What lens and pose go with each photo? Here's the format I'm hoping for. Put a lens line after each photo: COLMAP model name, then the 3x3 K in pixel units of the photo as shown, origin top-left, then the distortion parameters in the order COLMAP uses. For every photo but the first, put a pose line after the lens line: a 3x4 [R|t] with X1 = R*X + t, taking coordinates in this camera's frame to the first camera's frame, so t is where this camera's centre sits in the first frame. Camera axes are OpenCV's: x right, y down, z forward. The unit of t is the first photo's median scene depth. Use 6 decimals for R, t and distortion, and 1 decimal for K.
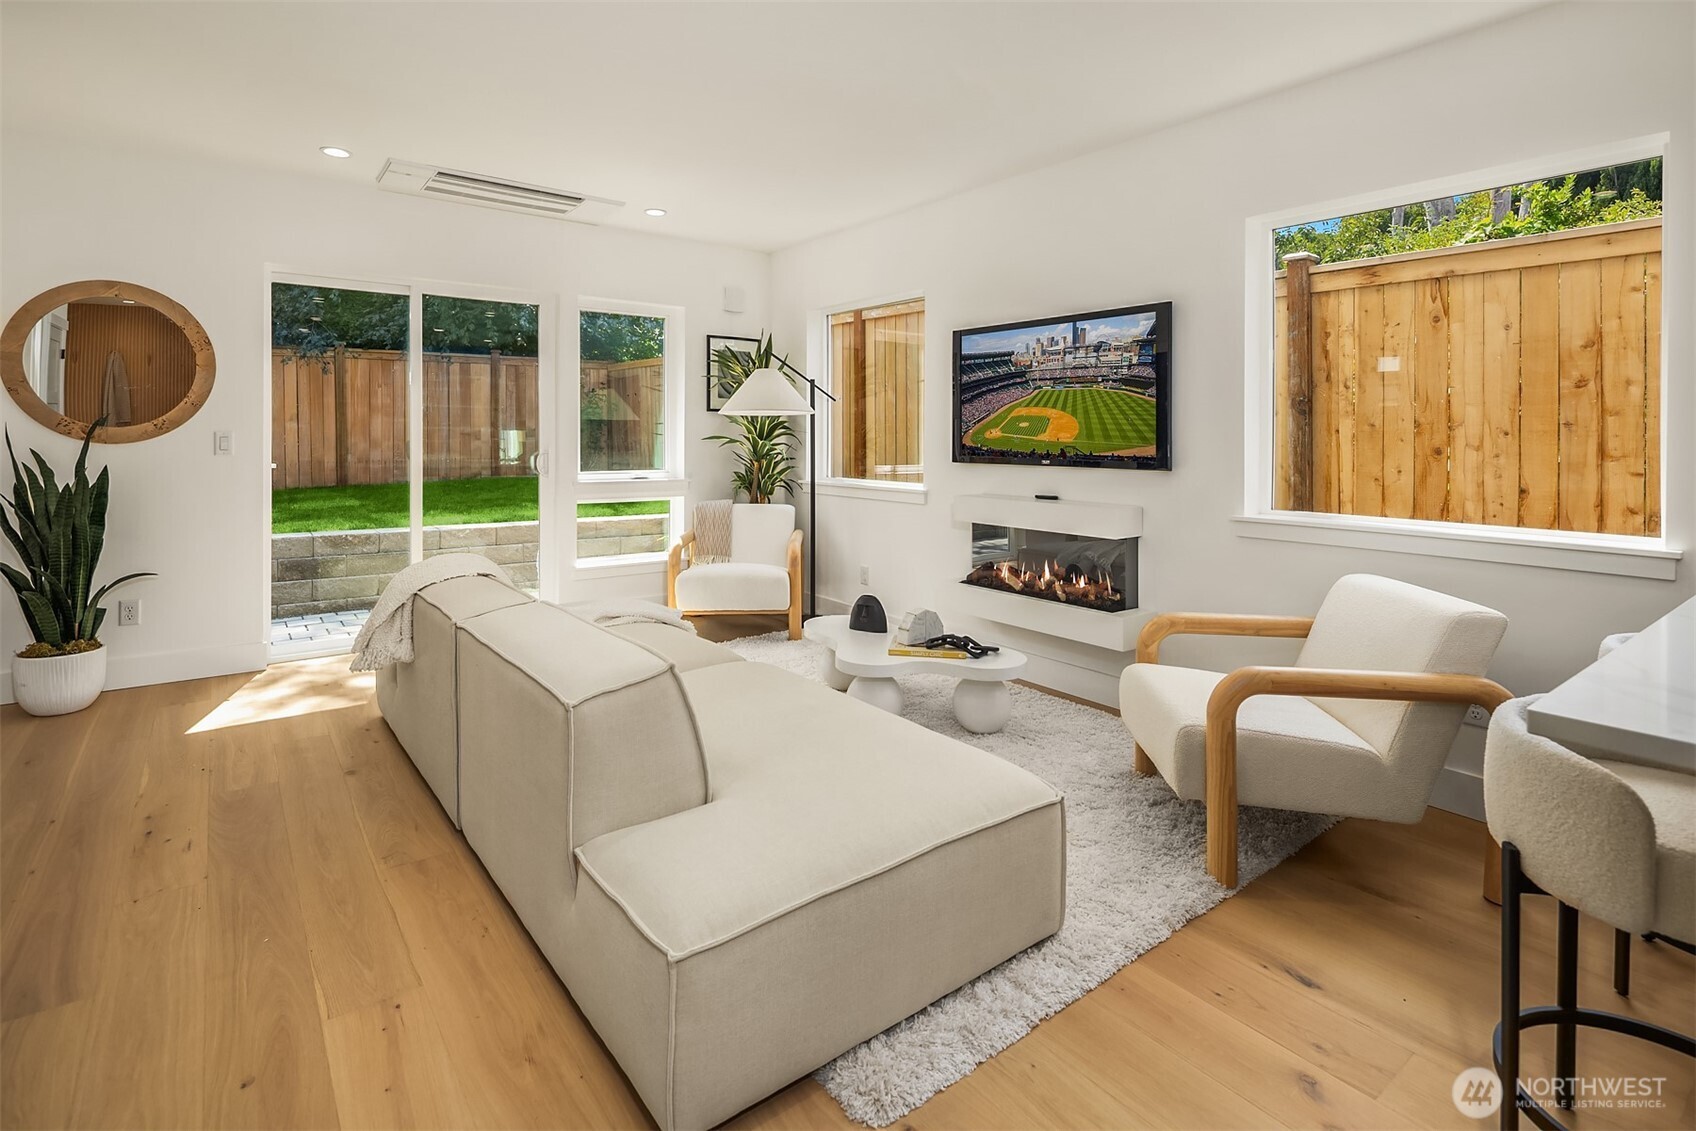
lens RADIAL K [[828.0, 0, 875.9], [0, 828.0, 435.9], [0, 0, 1]] dist [0.022060, -0.002974]
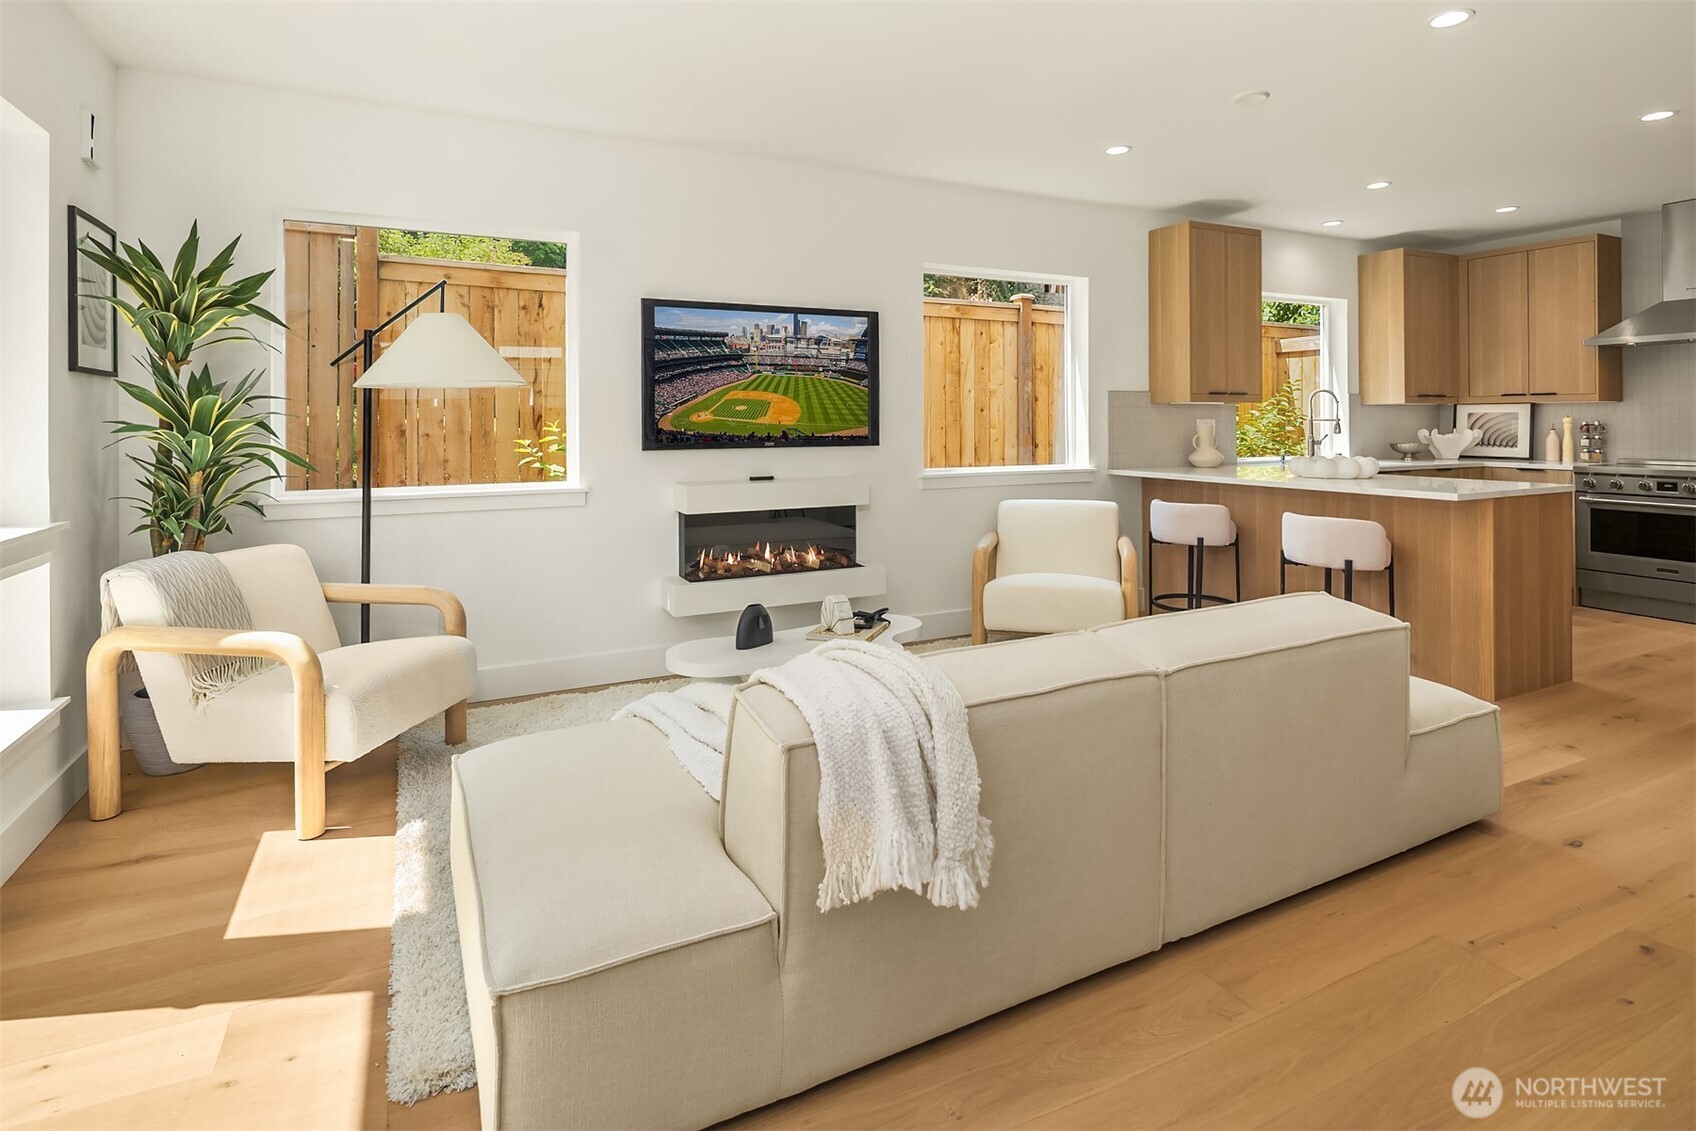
lens RADIAL K [[828.0, 0, 837.9], [0, 828.0, 435.2], [0, 0, 1]] dist [0.022060, -0.002974]
pose [[0.220834, -0.029042, 0.974879, -0.802104], [0.003127, 0.999573, 0.029069, -0.010173], [-0.975307, -0.003371, 0.220830, 0.694656]]
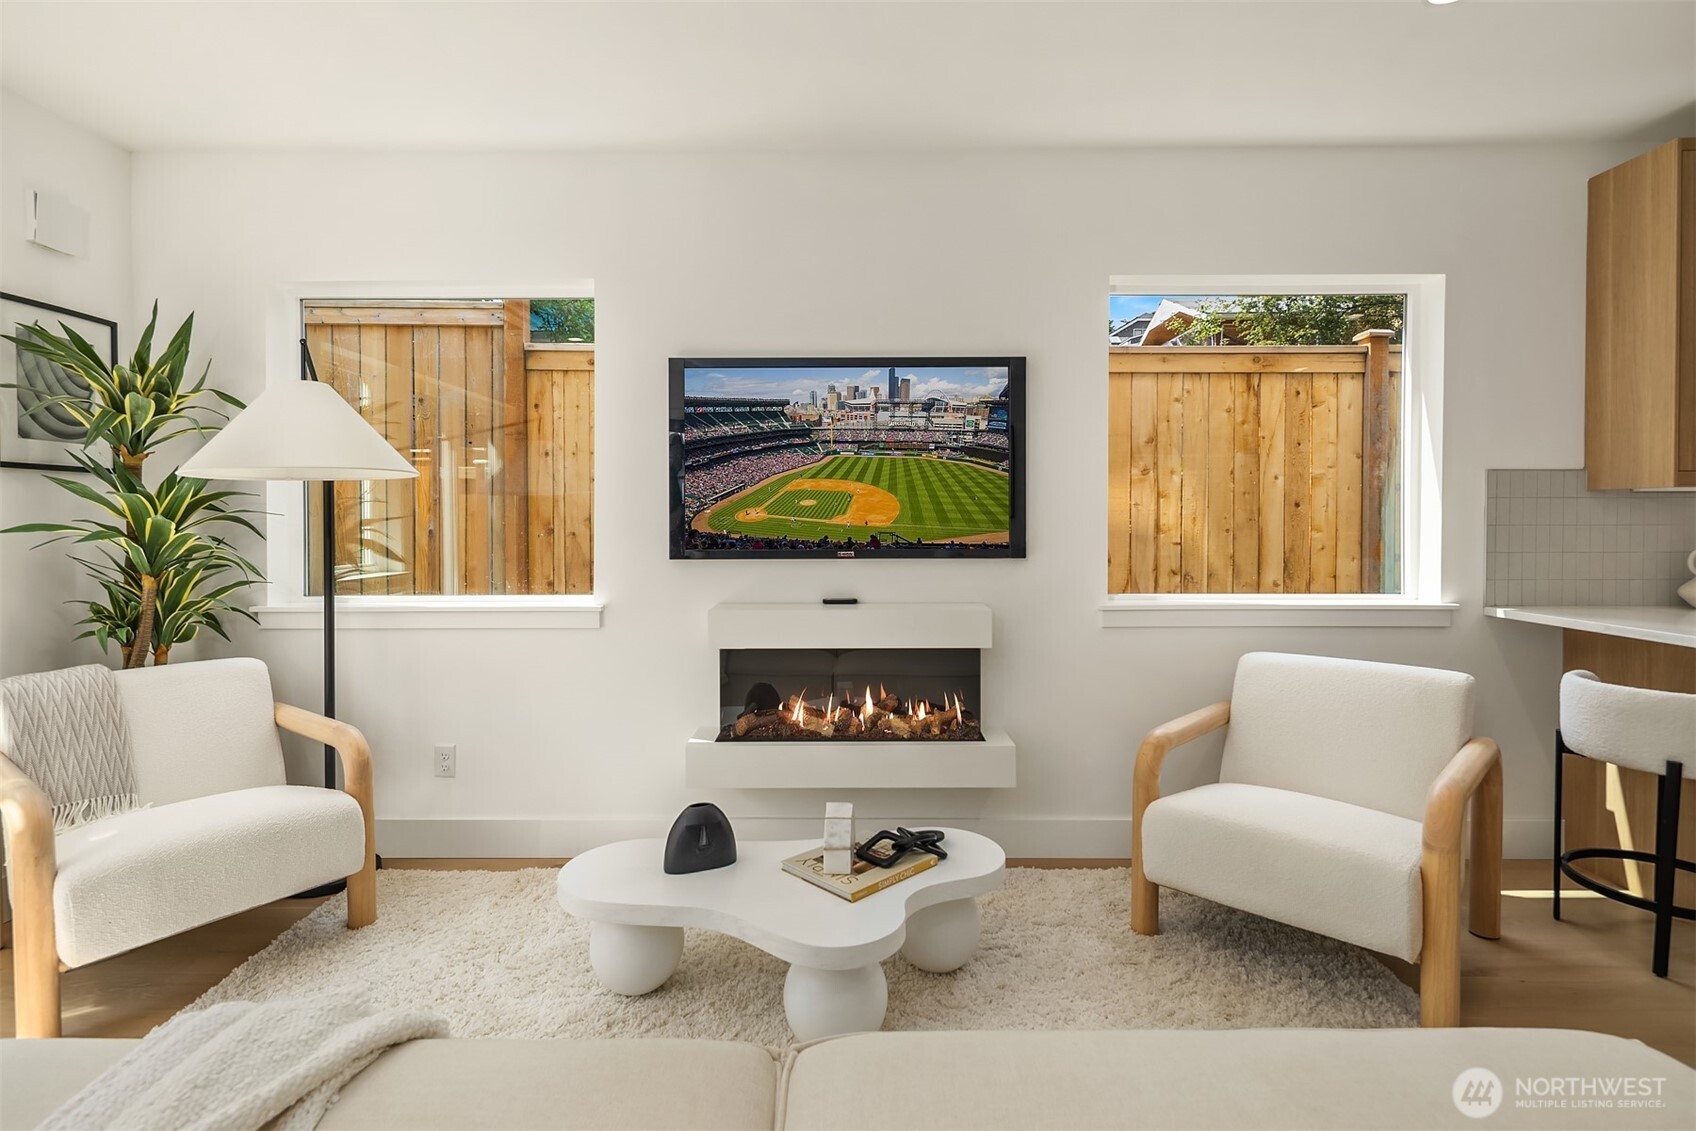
lens RADIAL K [[839.7, 0, 829.0], [0, 839.7, 527.1], [0, 0, 1]] dist [0.001786, -0.001277]
pose [[0.627834, -0.019164, 0.778111, -0.392766], [0.004393, 0.999768, 0.021078, -0.008733], [-0.778335, -0.009815, 0.627773, 0.552027]]
